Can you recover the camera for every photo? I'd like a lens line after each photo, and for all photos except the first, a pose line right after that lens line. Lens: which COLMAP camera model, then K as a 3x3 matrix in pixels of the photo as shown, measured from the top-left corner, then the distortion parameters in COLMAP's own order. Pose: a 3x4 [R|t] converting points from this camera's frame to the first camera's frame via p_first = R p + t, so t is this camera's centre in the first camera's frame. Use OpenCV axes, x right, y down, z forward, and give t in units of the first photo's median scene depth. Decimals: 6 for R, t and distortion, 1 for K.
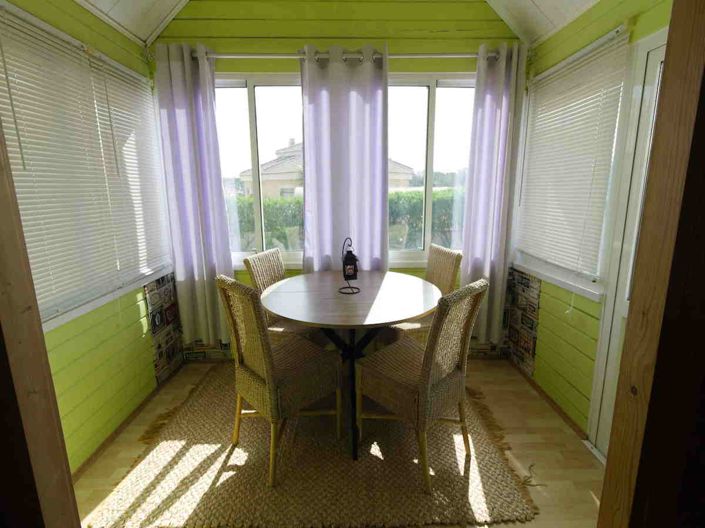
lens RADIAL K [[325.1, 0, 354.1], [0, 325.1, 247.1], [0, 0, 1]] dist [-0.018834, -0.000193]
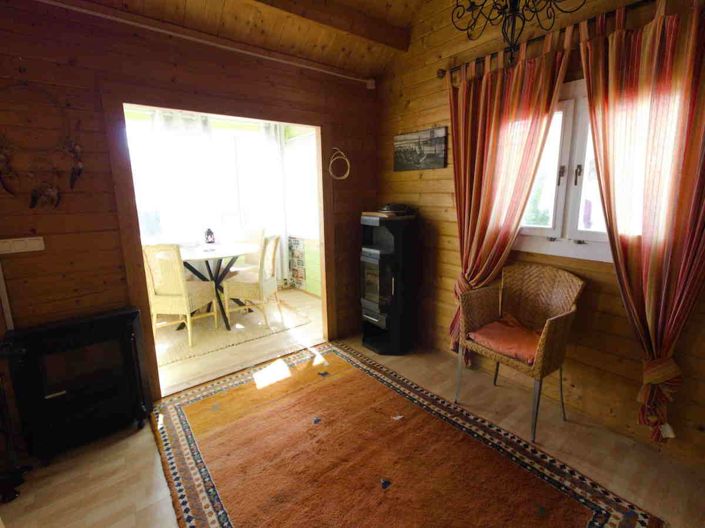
lens RADIAL K [[325.1, 0, 354.1], [0, 325.1, 247.1], [0, 0, 1]] dist [-0.018834, -0.000193]
pose [[0.789334, -0.109225, 0.604171, -0.398445], [0.117663, 0.992720, 0.025744, 0.135718], [-0.602584, 0.050768, 0.796439, -0.796244]]
